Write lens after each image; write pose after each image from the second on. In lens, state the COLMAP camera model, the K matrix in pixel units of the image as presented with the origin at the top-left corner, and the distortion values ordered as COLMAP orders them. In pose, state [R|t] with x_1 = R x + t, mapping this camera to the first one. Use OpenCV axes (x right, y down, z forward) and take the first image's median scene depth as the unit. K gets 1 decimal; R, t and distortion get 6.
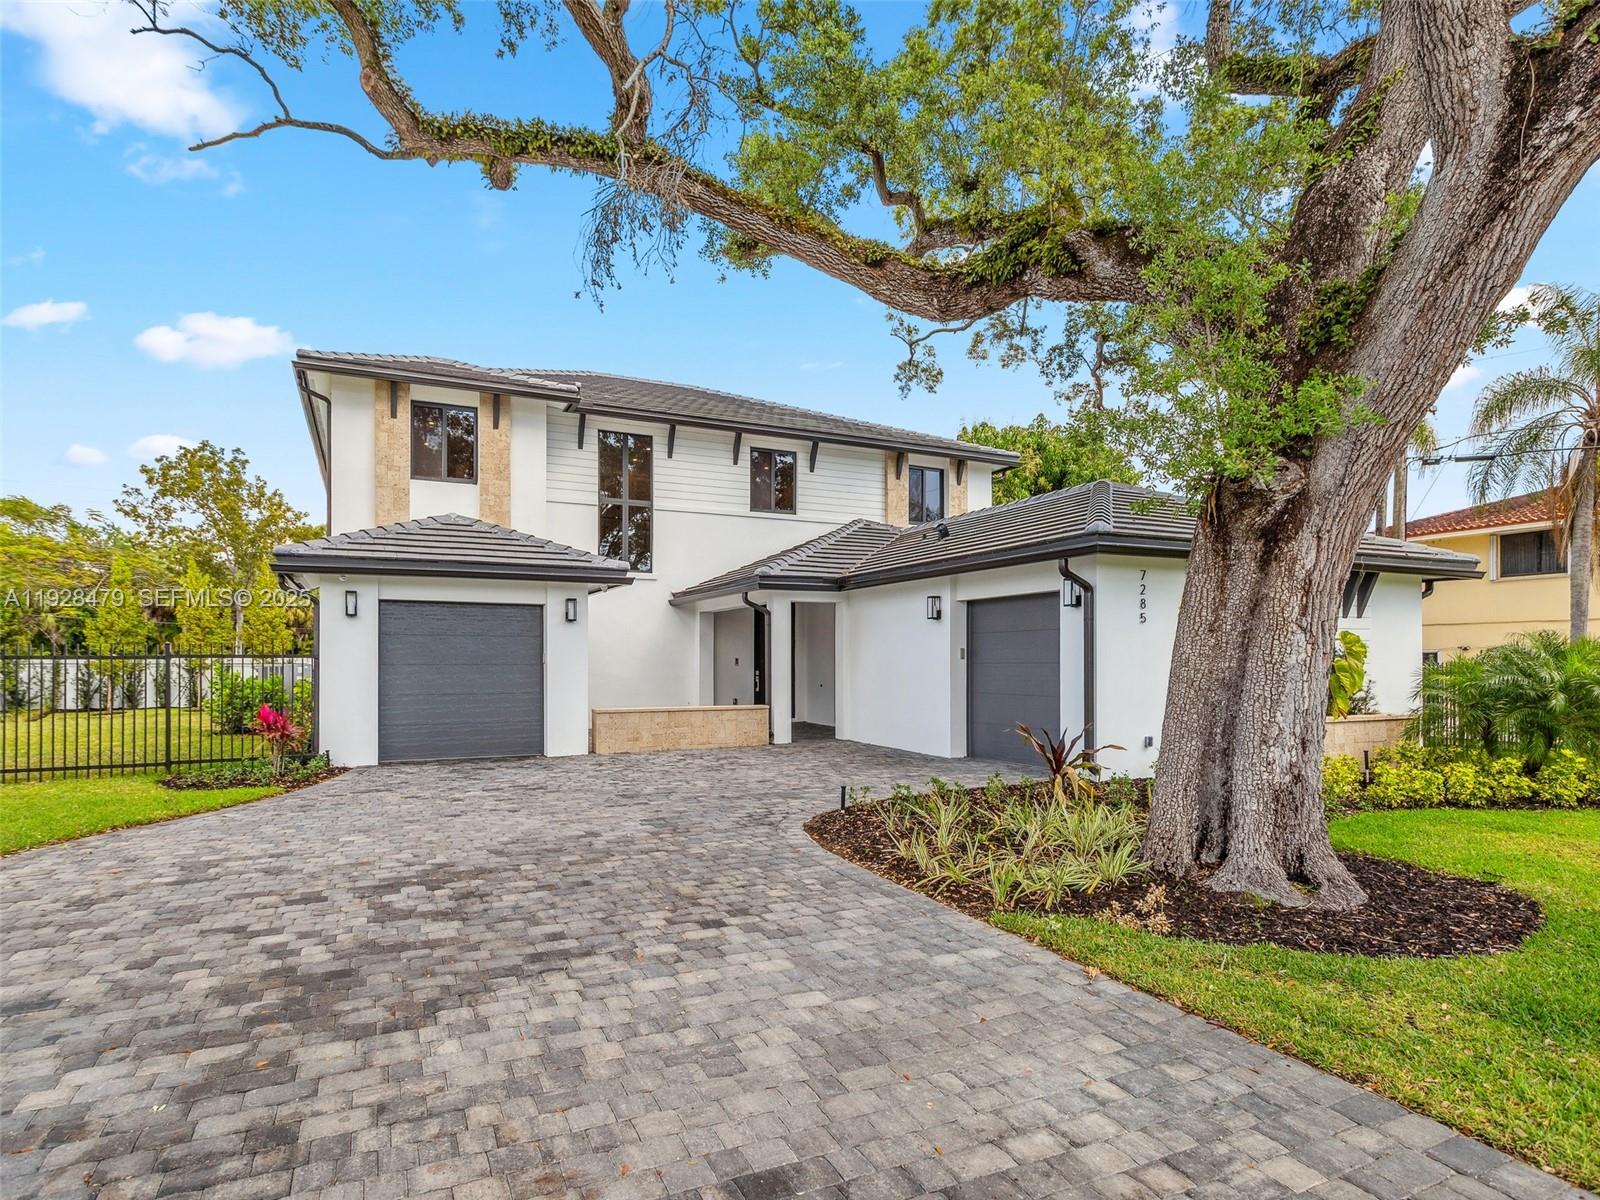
lens RADIAL K [[840.6, 0, 746.9], [0, 840.6, 661.4], [0, 0, 1]] dist [0.002415, 0.000354]
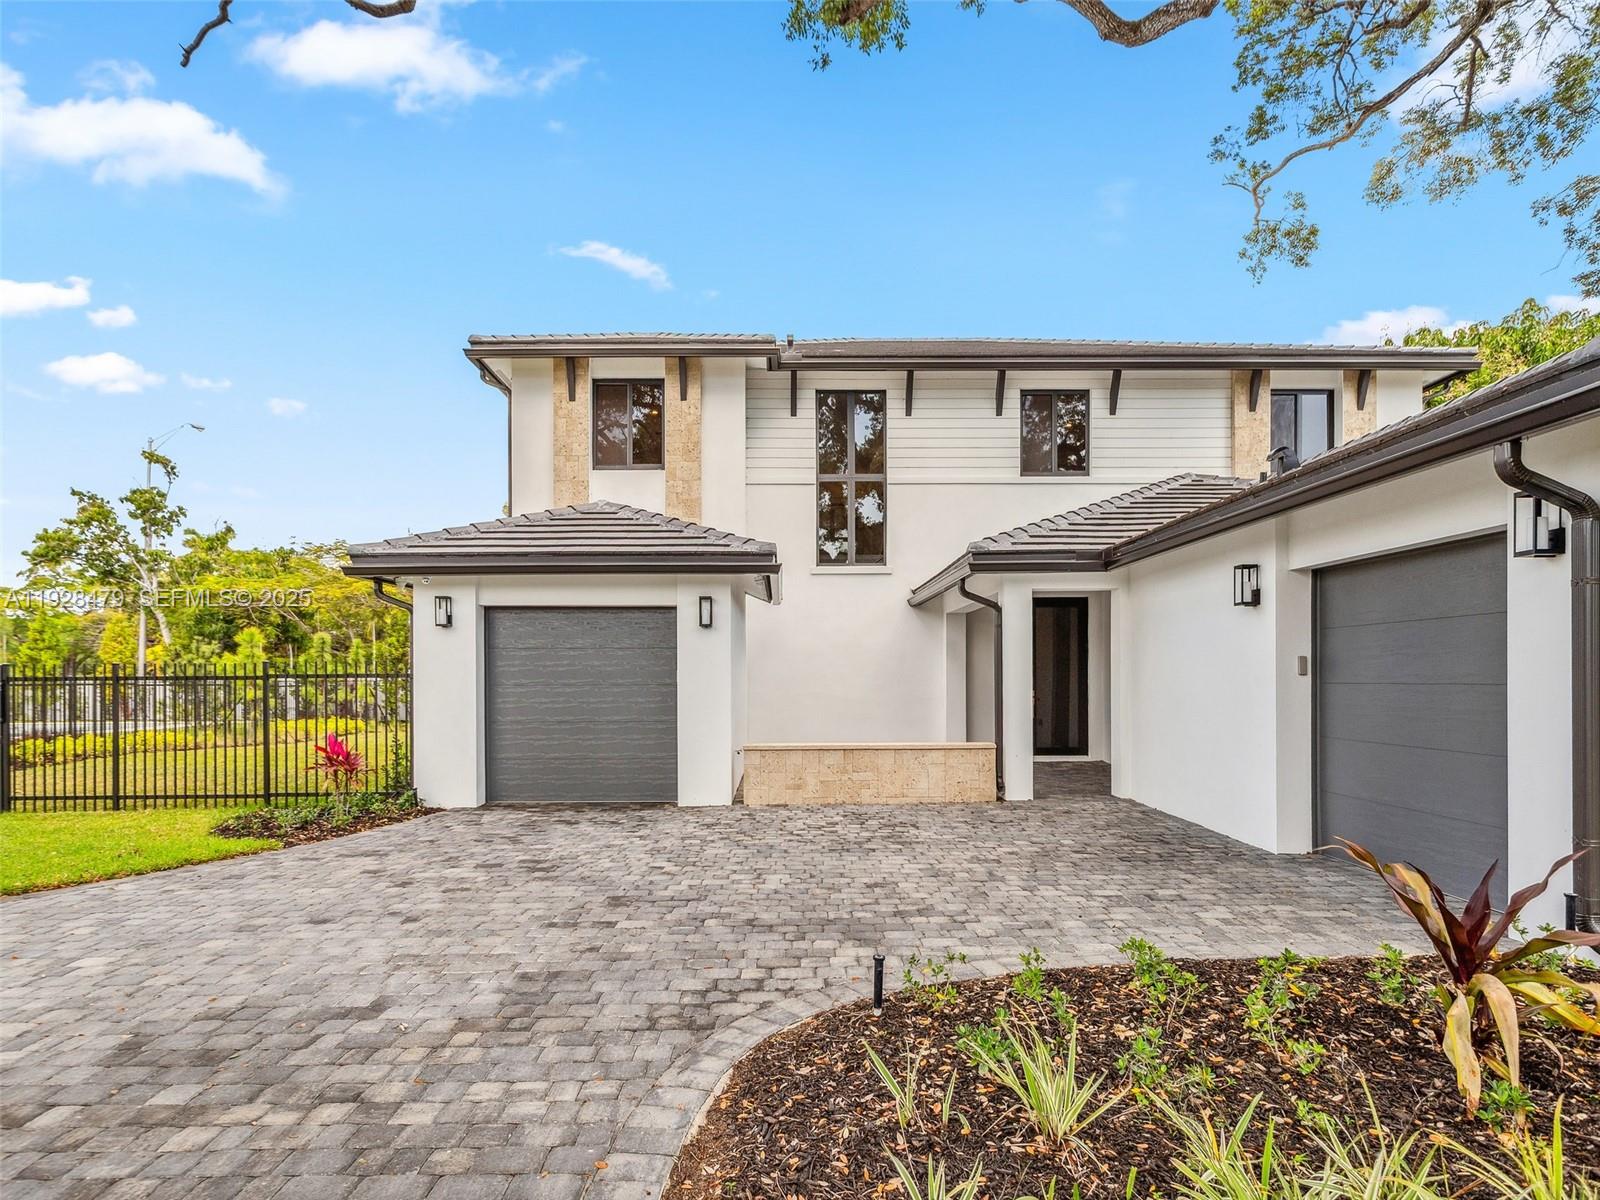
lens RADIAL K [[847.5, 0, 780.1], [0, 847.5, 679.4], [0, 0, 1]] dist [0.003419, -0.000105]
pose [[0.920856, -0.002120, -0.389897, 0.126283], [0.003873, 0.999986, 0.003709, -0.002946], [0.389884, -0.004926, 0.920851, 0.283526]]
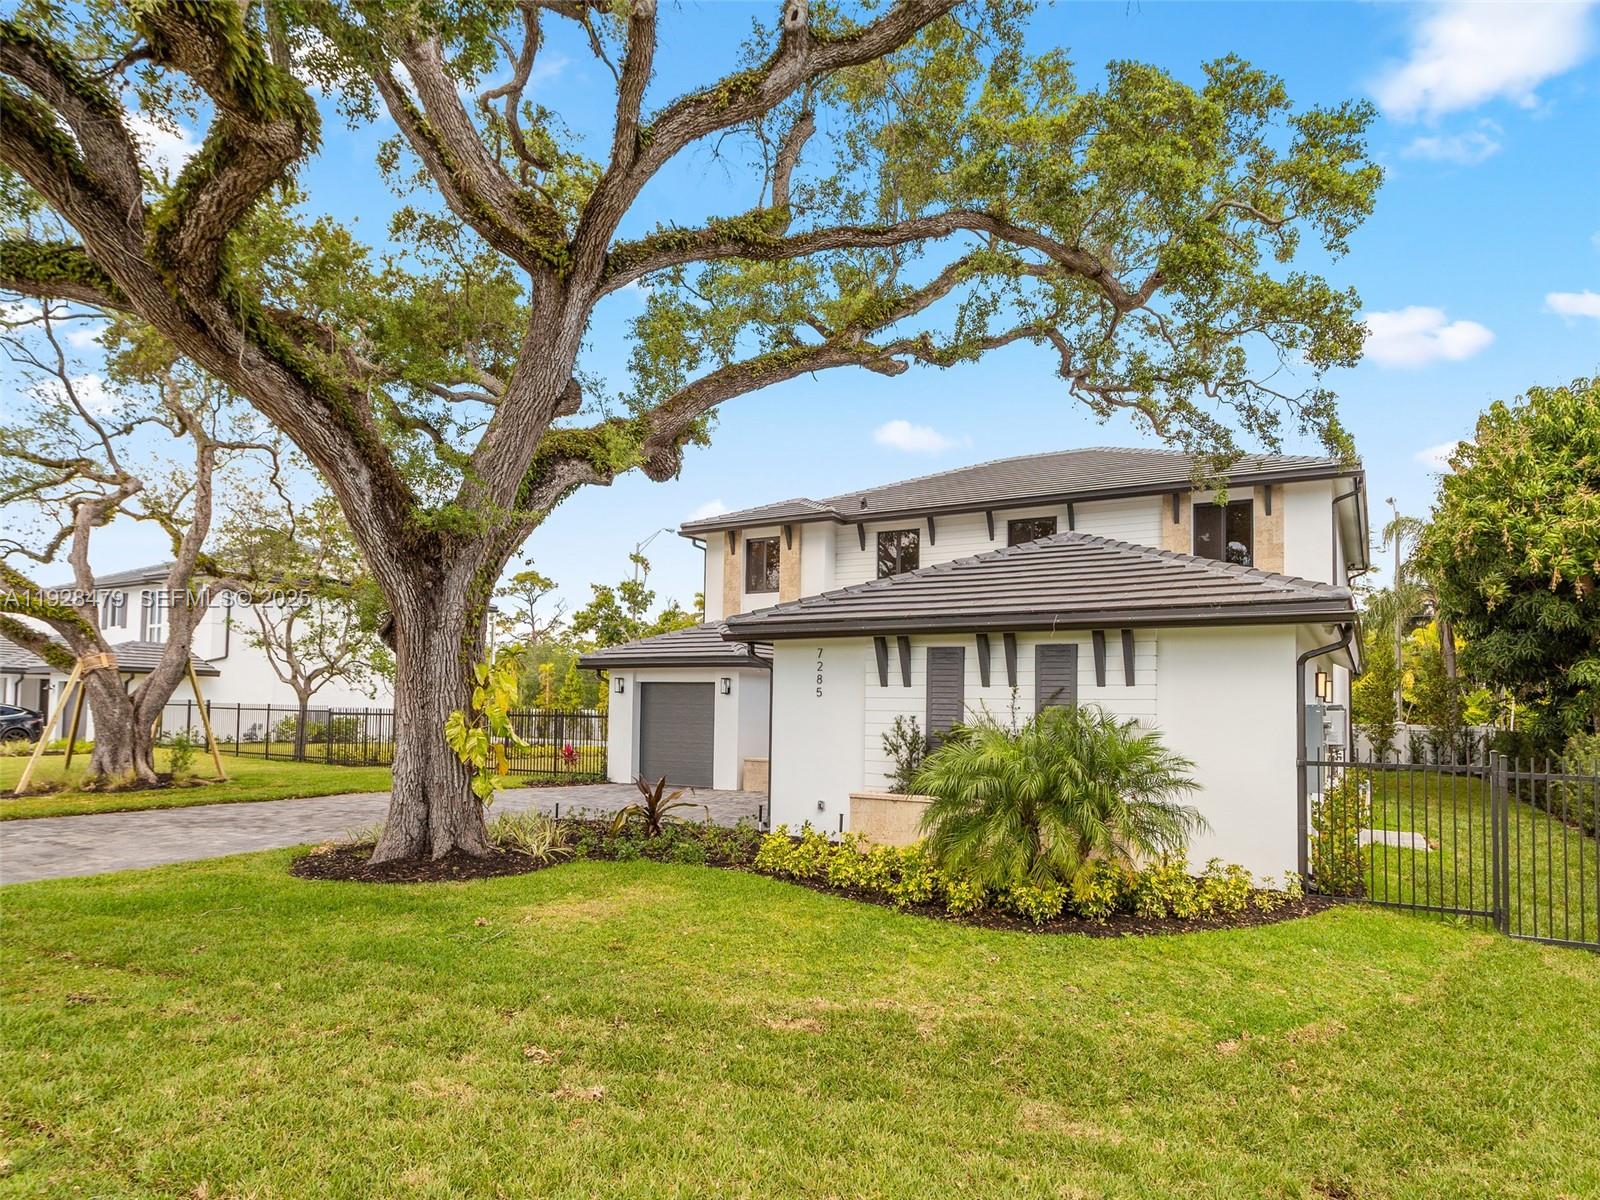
lens RADIAL K [[847.5, 0, 780.1], [0, 847.5, 679.4], [0, 0, 1]] dist [0.003419, -0.000105]
pose [[0.604543, -0.020959, -0.796297, 0.843676], [-0.017012, 0.999086, -0.039212, -0.015123], [0.796391, 0.037251, 0.603634, 0.183801]]
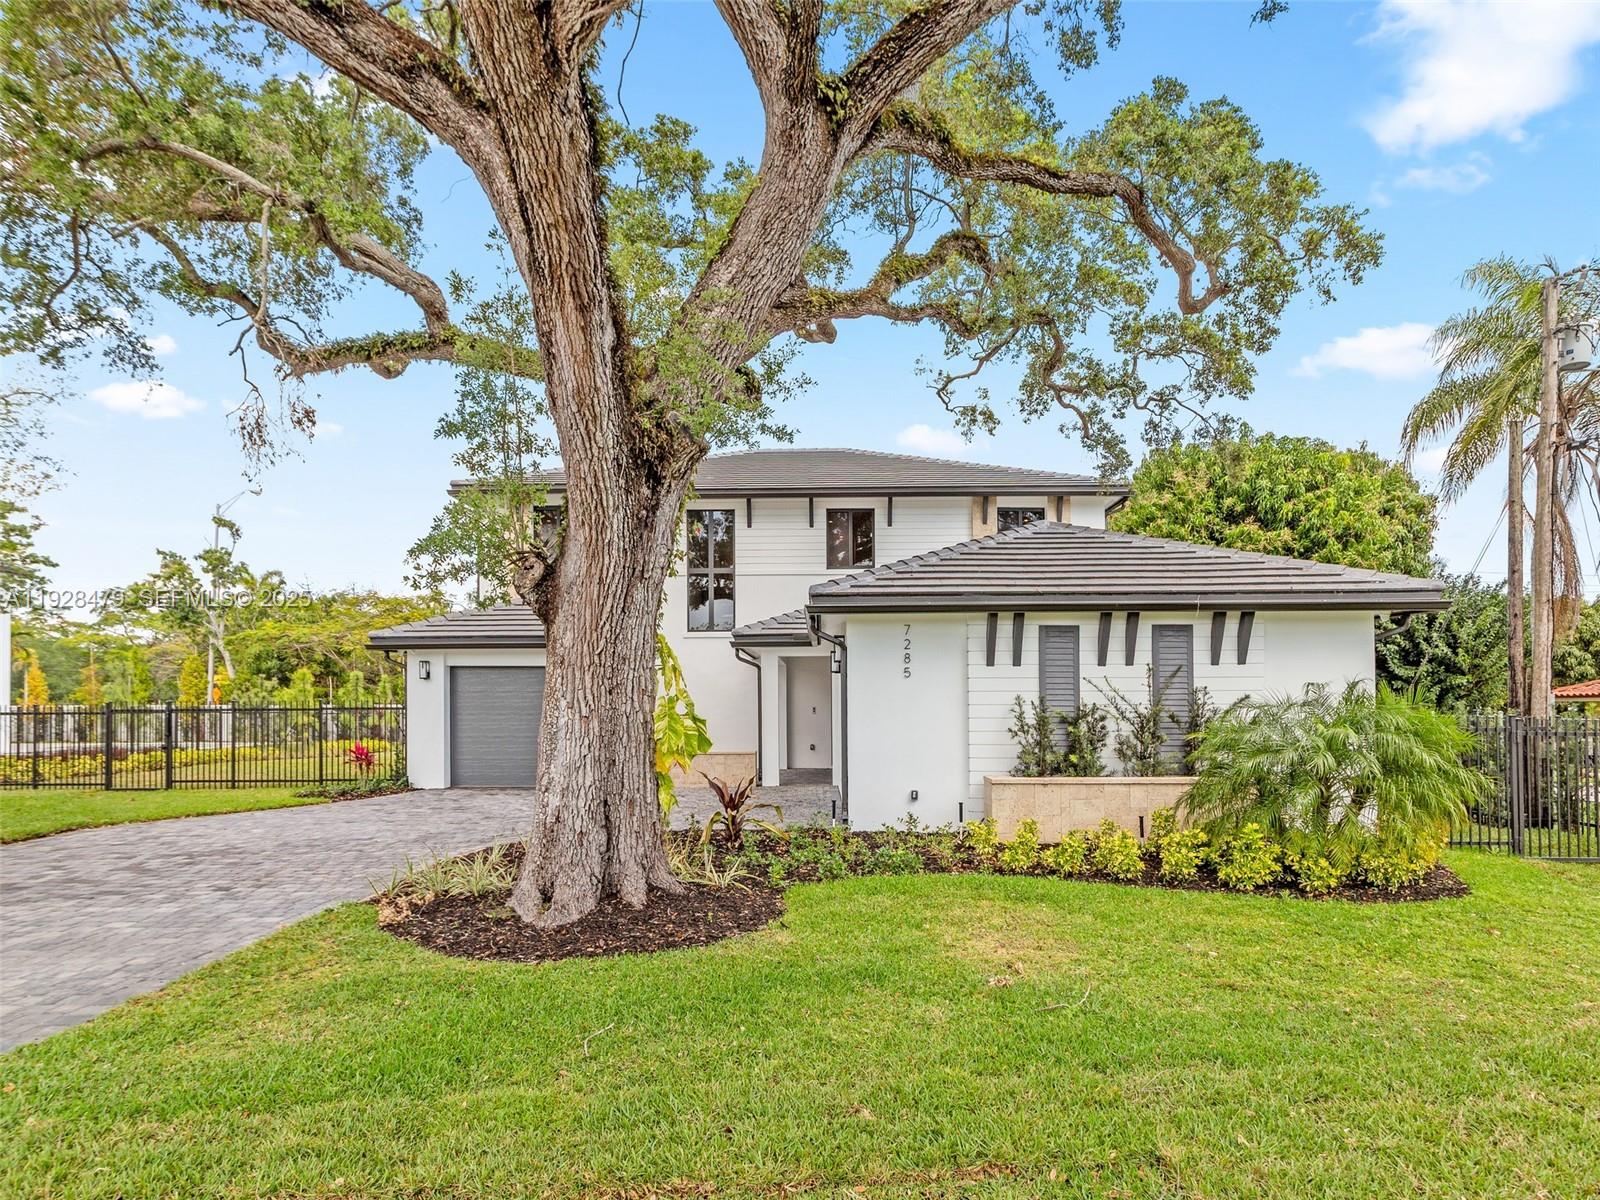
lens RADIAL K [[823.6, 0, 742.0], [0, 823.6, 697.7], [0, 0, 1]] dist [0.002501, 0.000691]
pose [[0.896089, -0.005710, -0.443837, 0.468591], [0.002616, 0.999968, -0.007583, -0.009213], [0.443866, 0.005634, 0.896076, 0.016578]]
